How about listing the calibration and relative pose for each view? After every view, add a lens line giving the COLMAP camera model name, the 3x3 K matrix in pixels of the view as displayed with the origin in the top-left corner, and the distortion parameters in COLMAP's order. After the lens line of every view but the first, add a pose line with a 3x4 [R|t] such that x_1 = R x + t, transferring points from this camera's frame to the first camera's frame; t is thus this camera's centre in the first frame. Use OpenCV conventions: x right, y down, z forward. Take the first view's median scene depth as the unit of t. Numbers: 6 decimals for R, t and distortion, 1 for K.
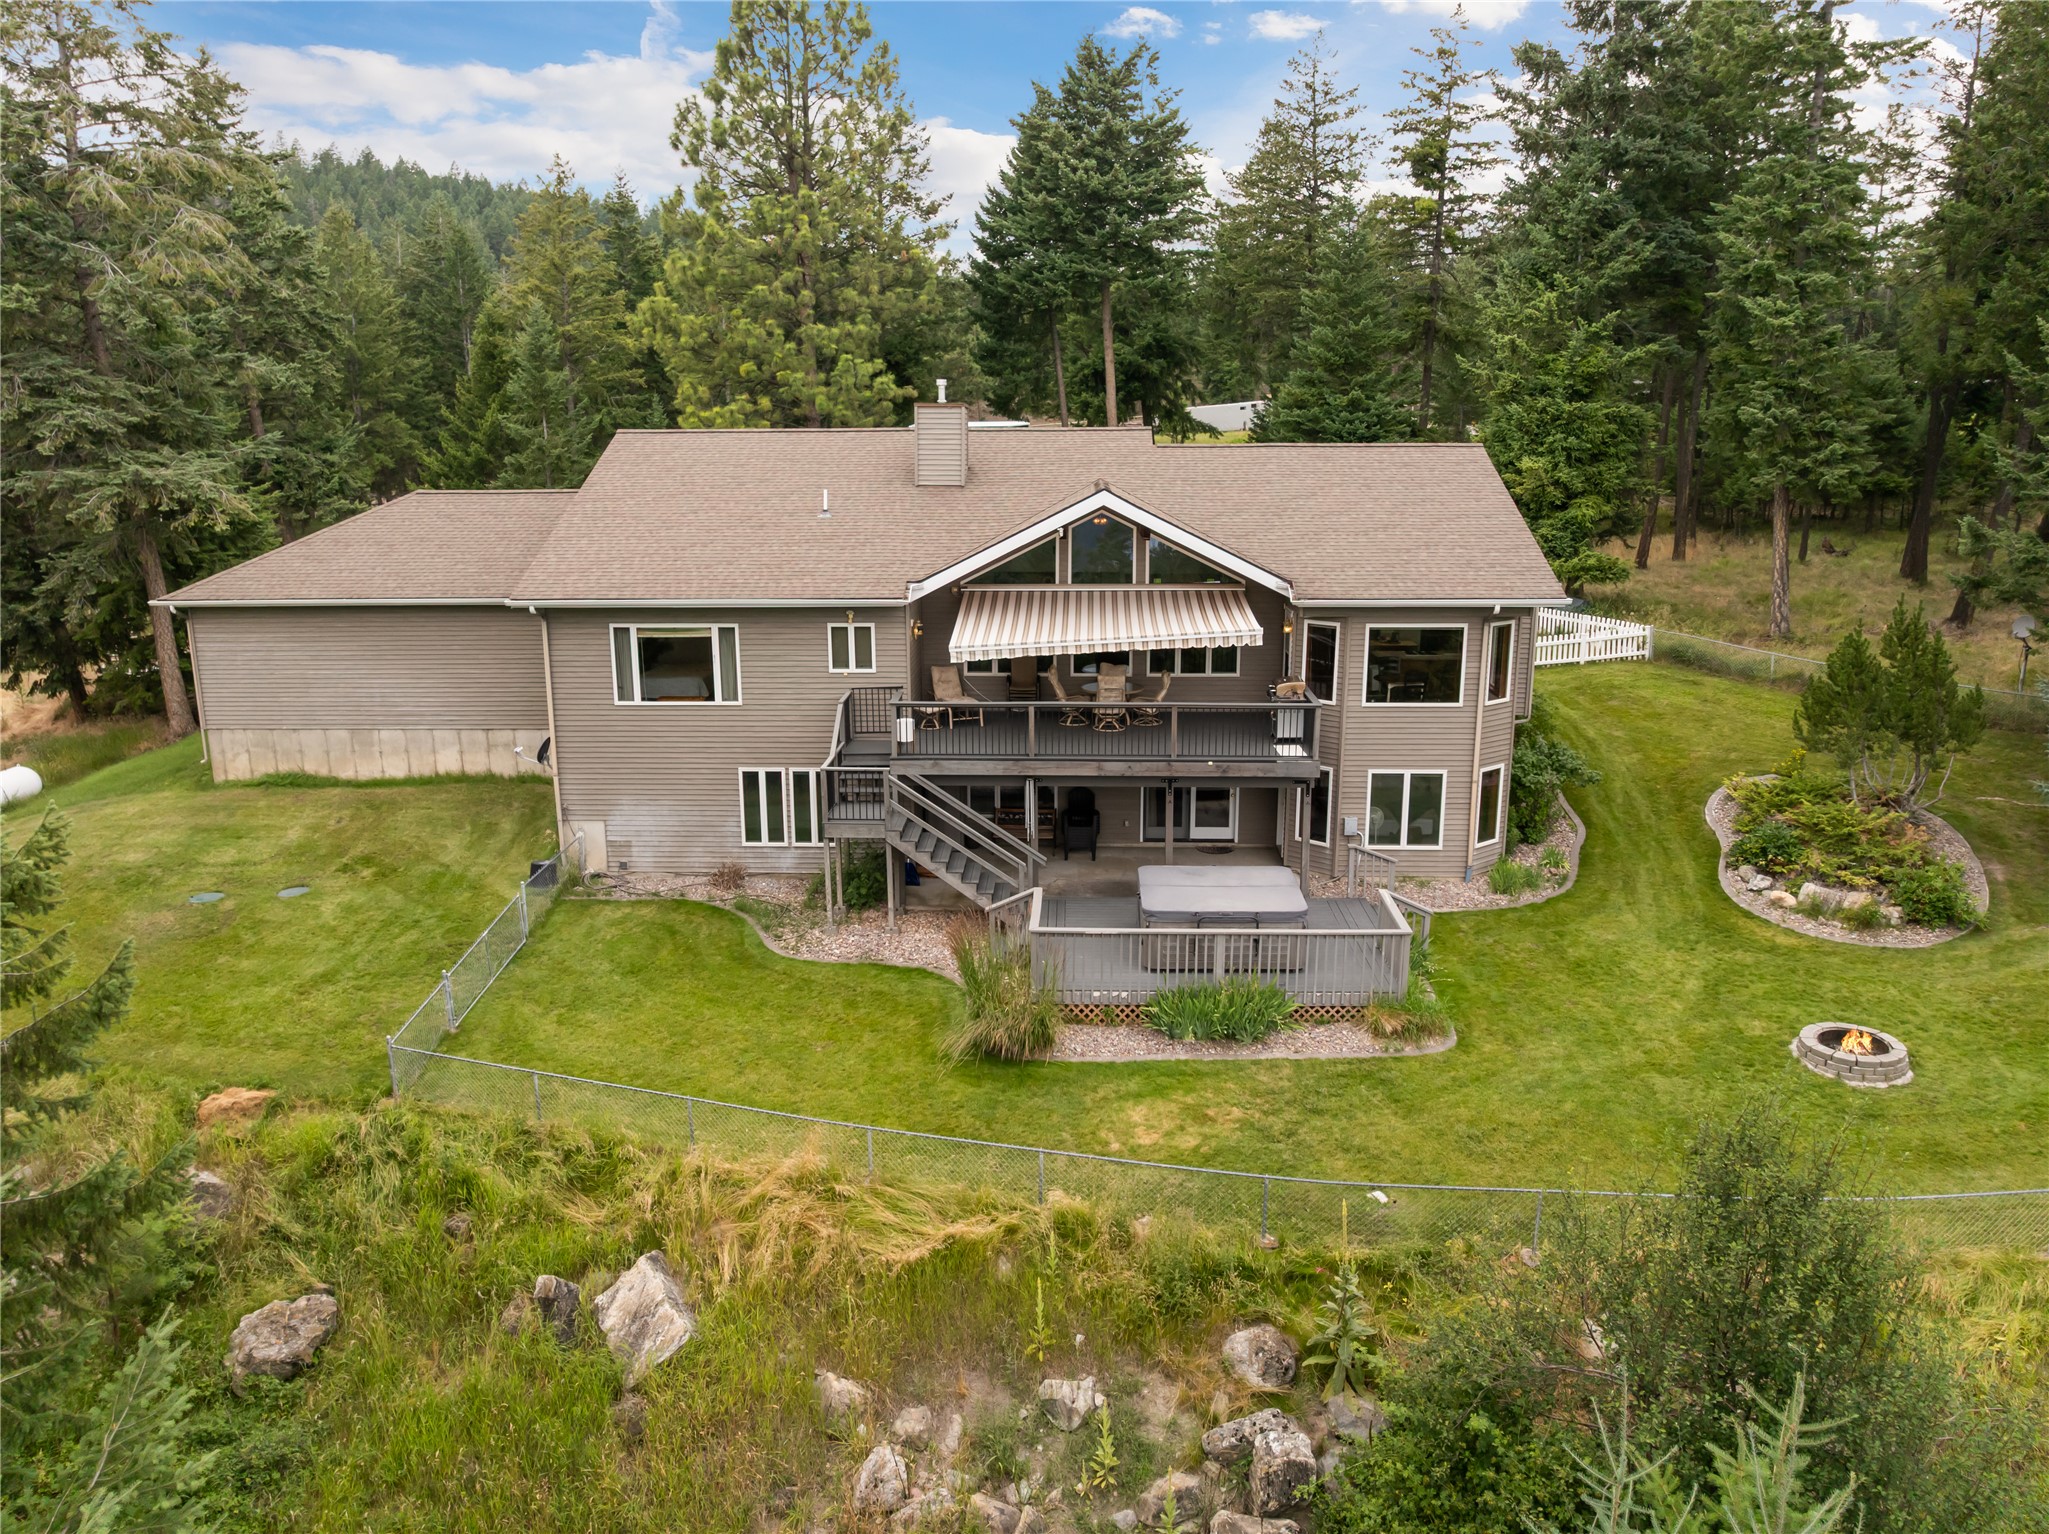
lens RADIAL K [[1425.8, 0, 1027.6], [0, 1425.8, 759.7], [0, 0, 1]] dist [-0.040128, 0.014003]
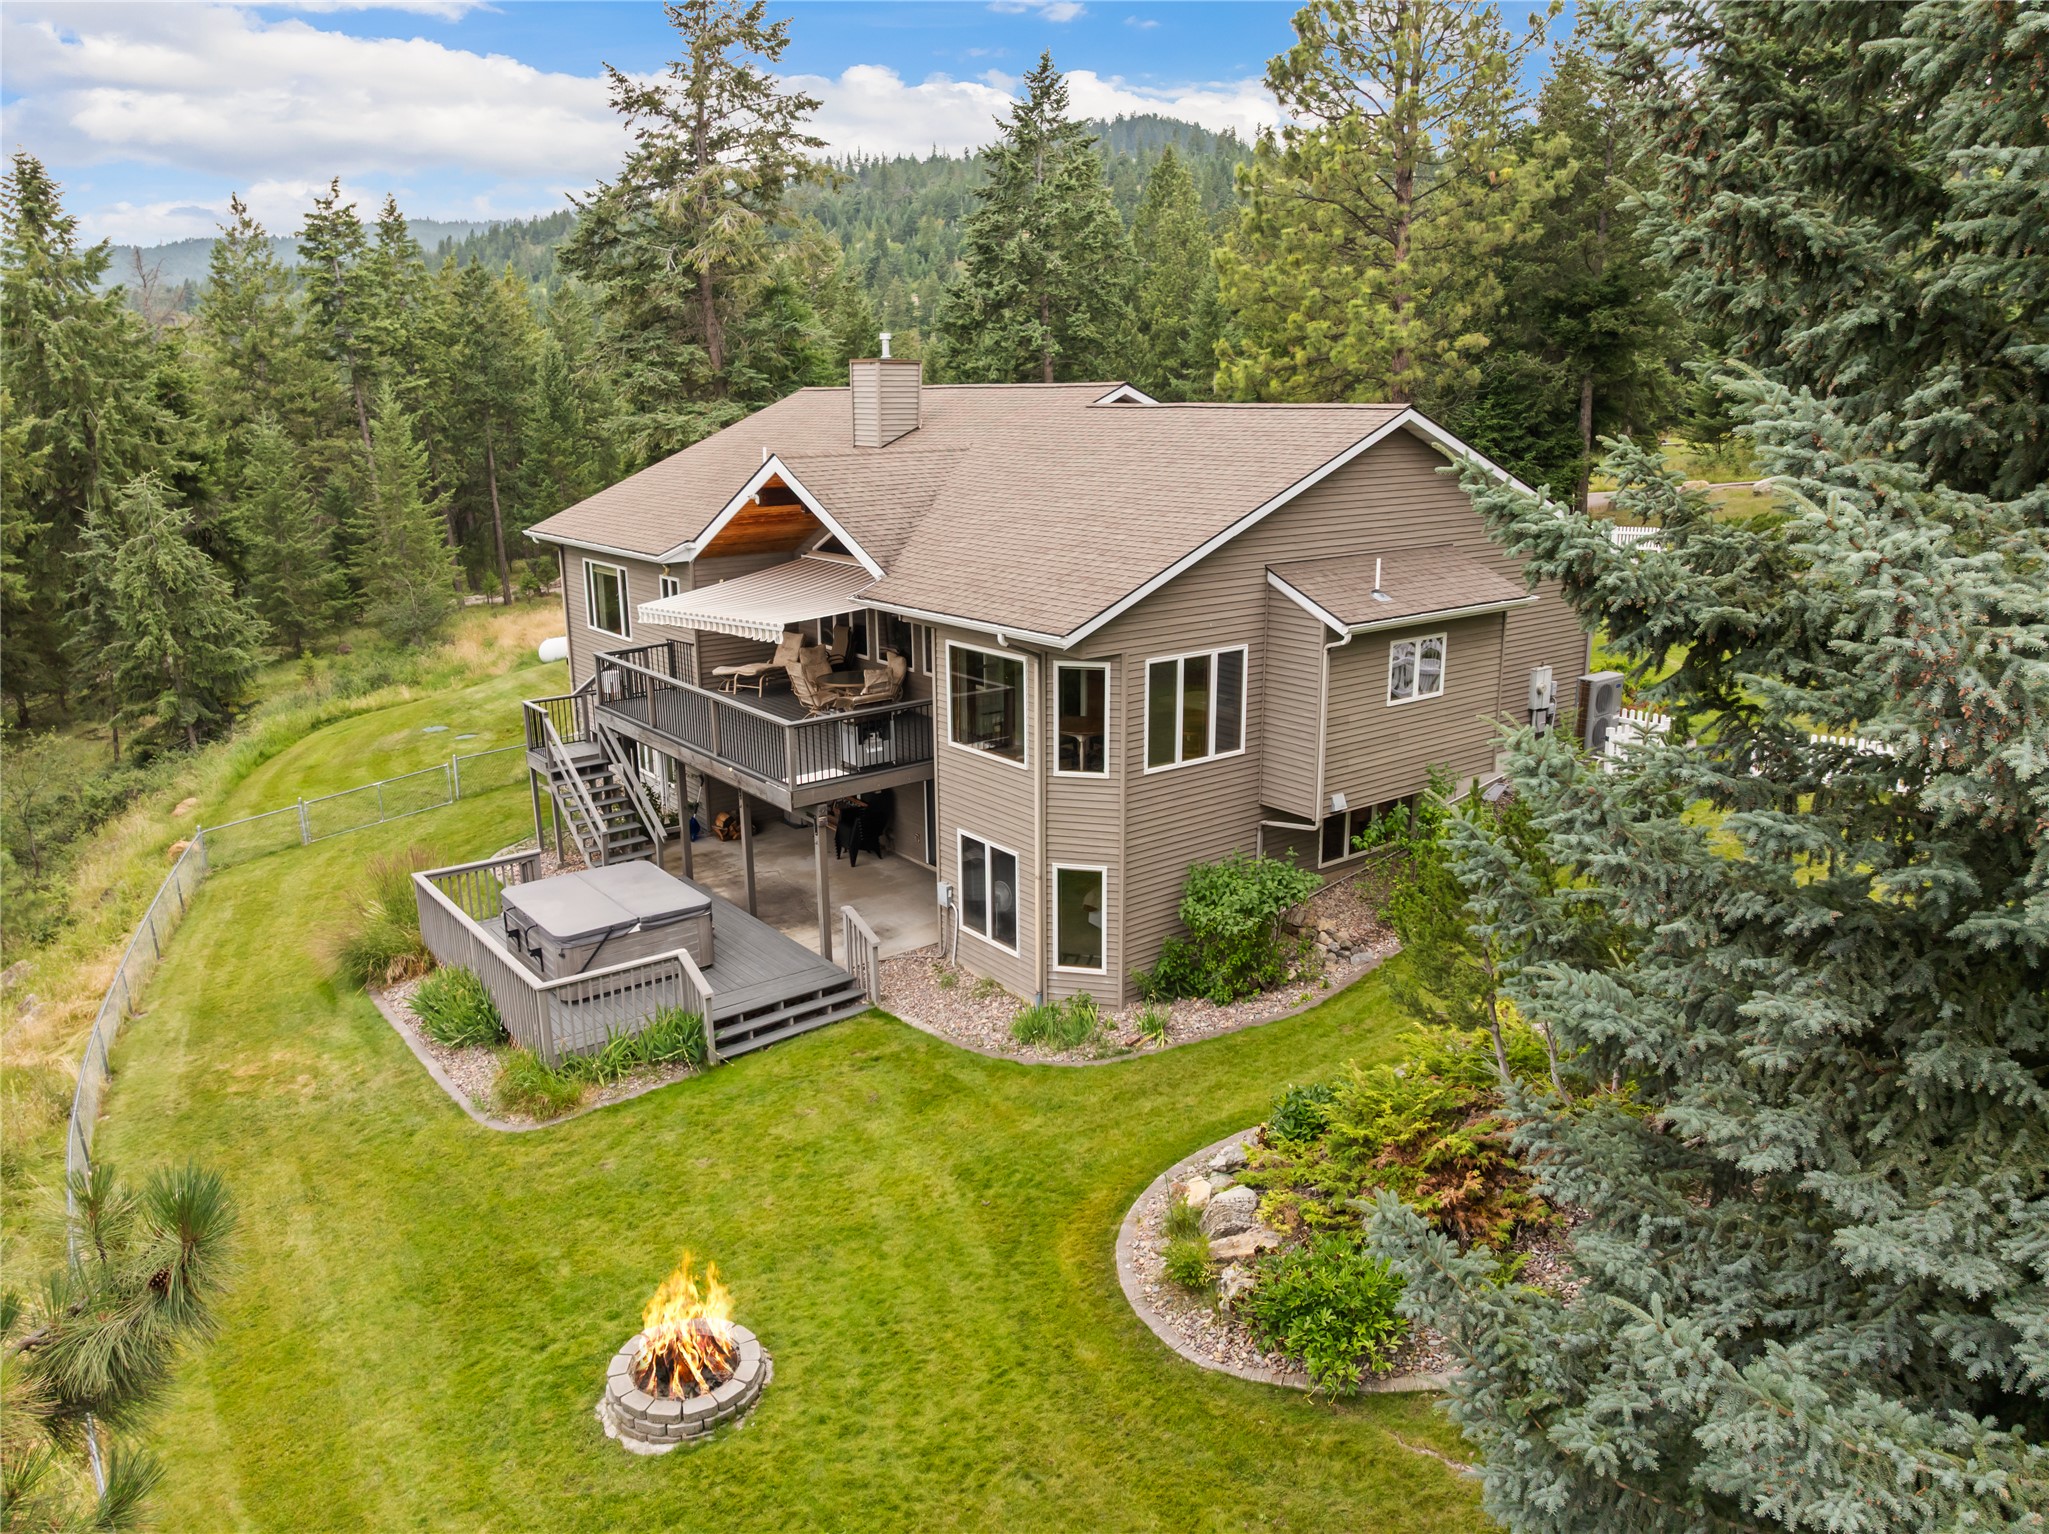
lens RADIAL K [[1425.8, 0, 1027.8], [0, 1425.8, 778.3], [0, 0, 1]] dist [-0.040128, 0.014003]
pose [[0.638657, 0.200543, -0.742900, 0.837573], [-0.167455, 0.978526, 0.120191, -0.119762], [0.751050, 0.047642, 0.658524, 0.518641]]
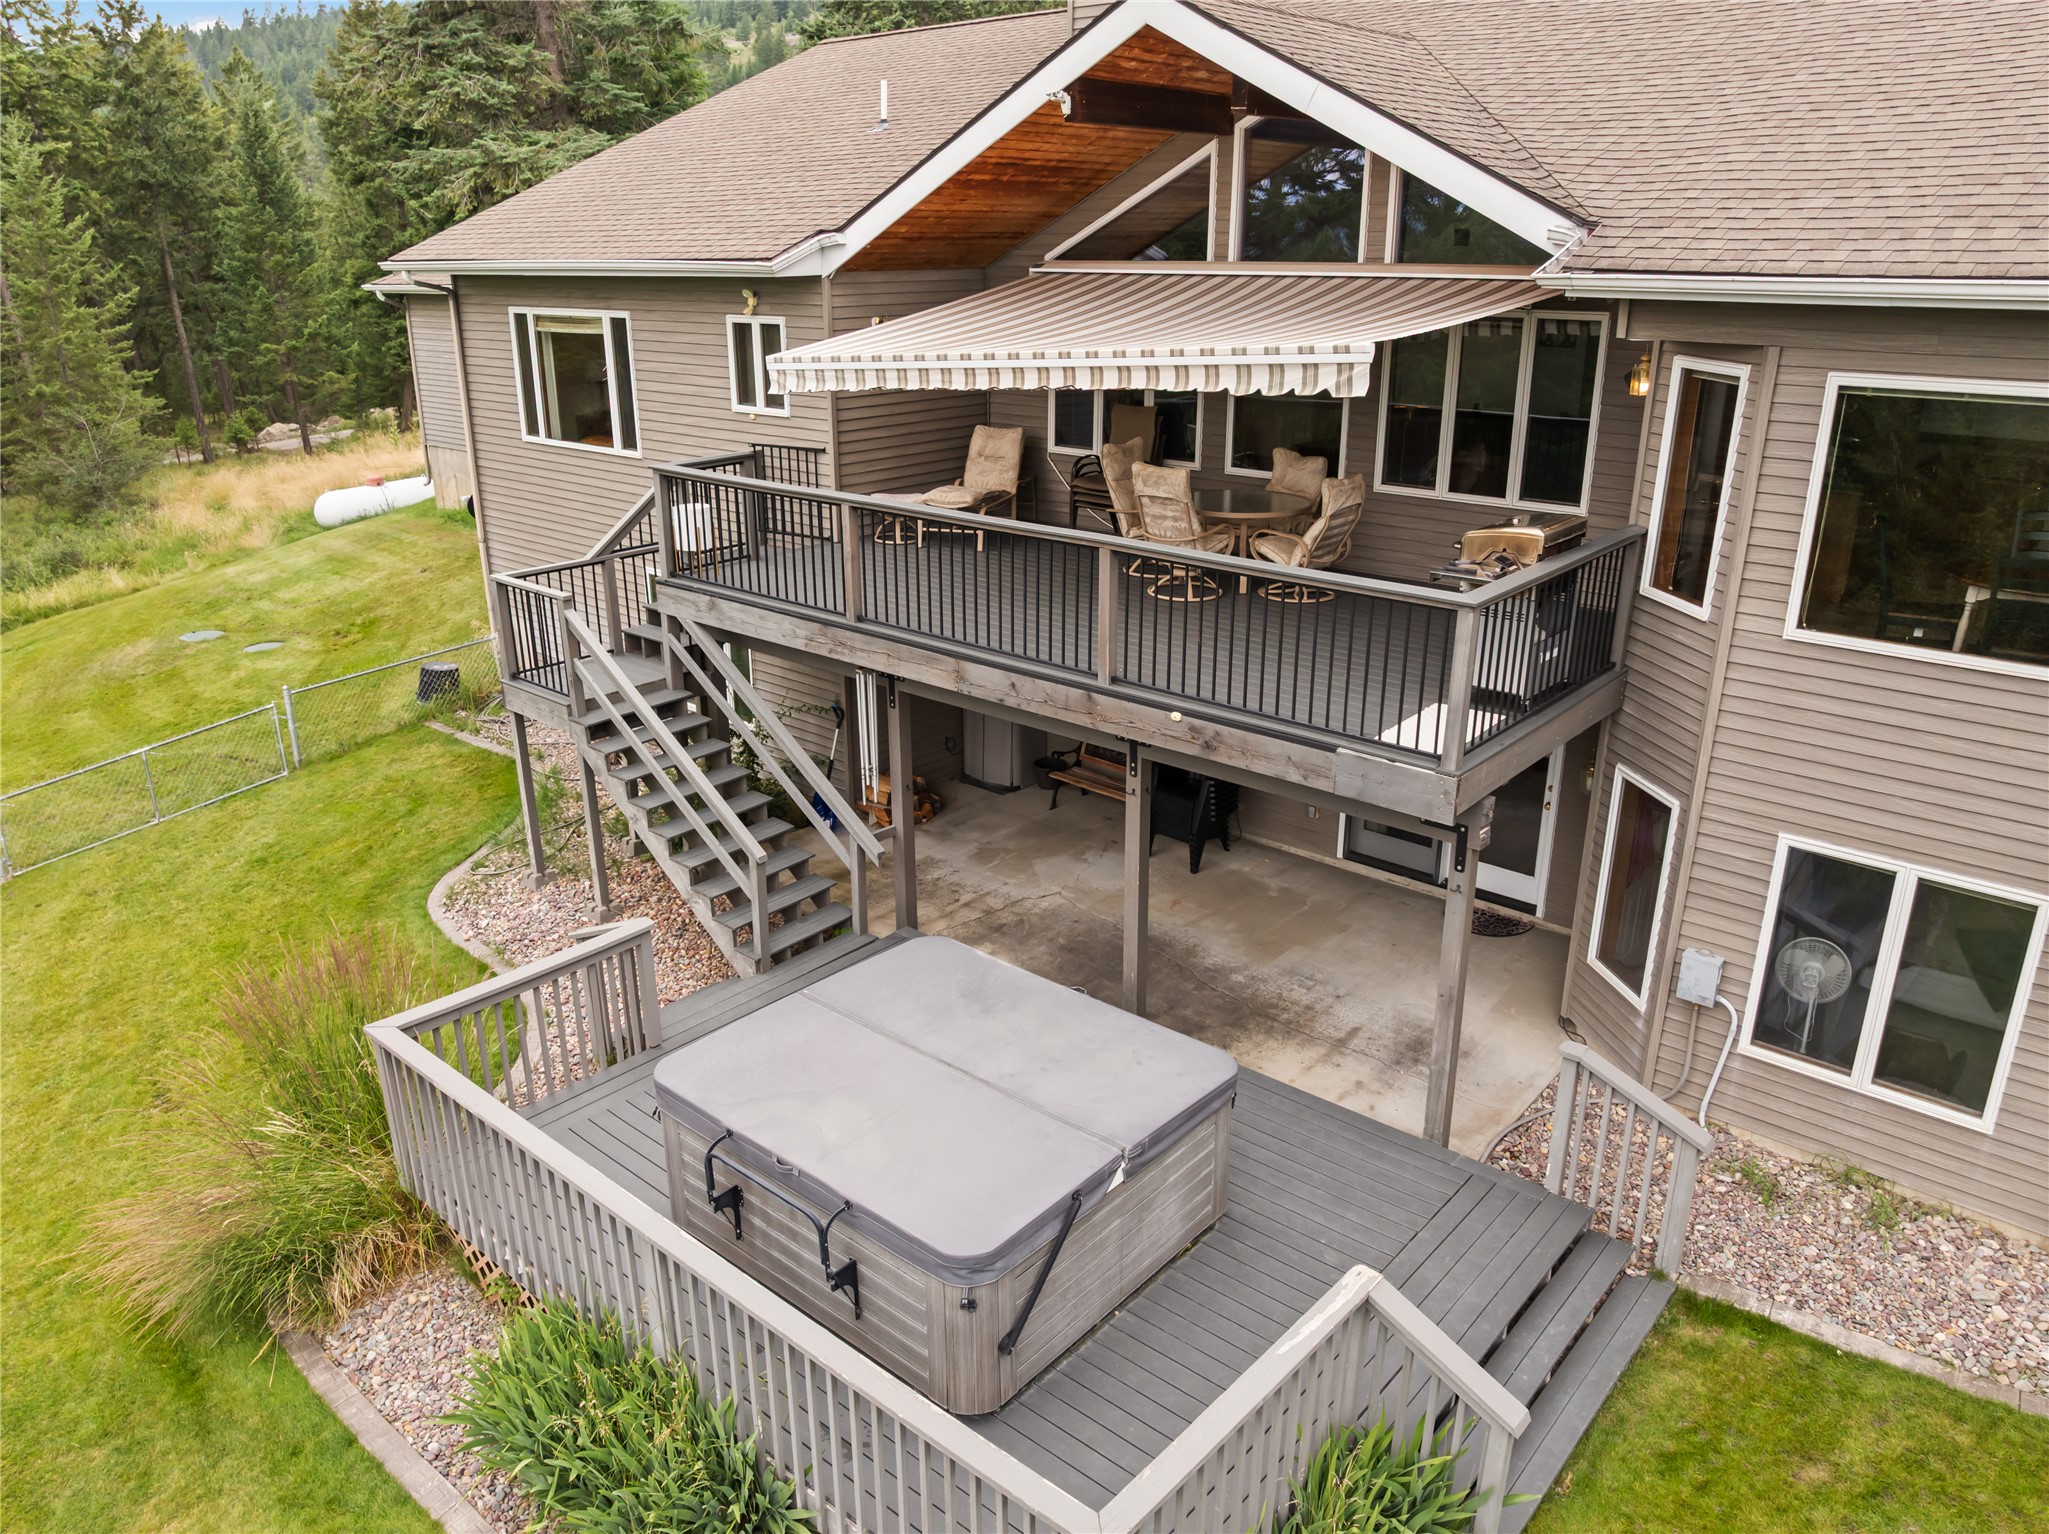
lens RADIAL K [[1425.8, 0, 1019.5], [0, 1425.8, 772.8], [0, 0, 1]] dist [-0.040128, 0.014003]
pose [[0.776715, 0.222588, -0.589210, 0.292966], [-0.143787, 0.973433, 0.178193, -0.039363], [0.613220, -0.053685, 0.788085, 0.637637]]
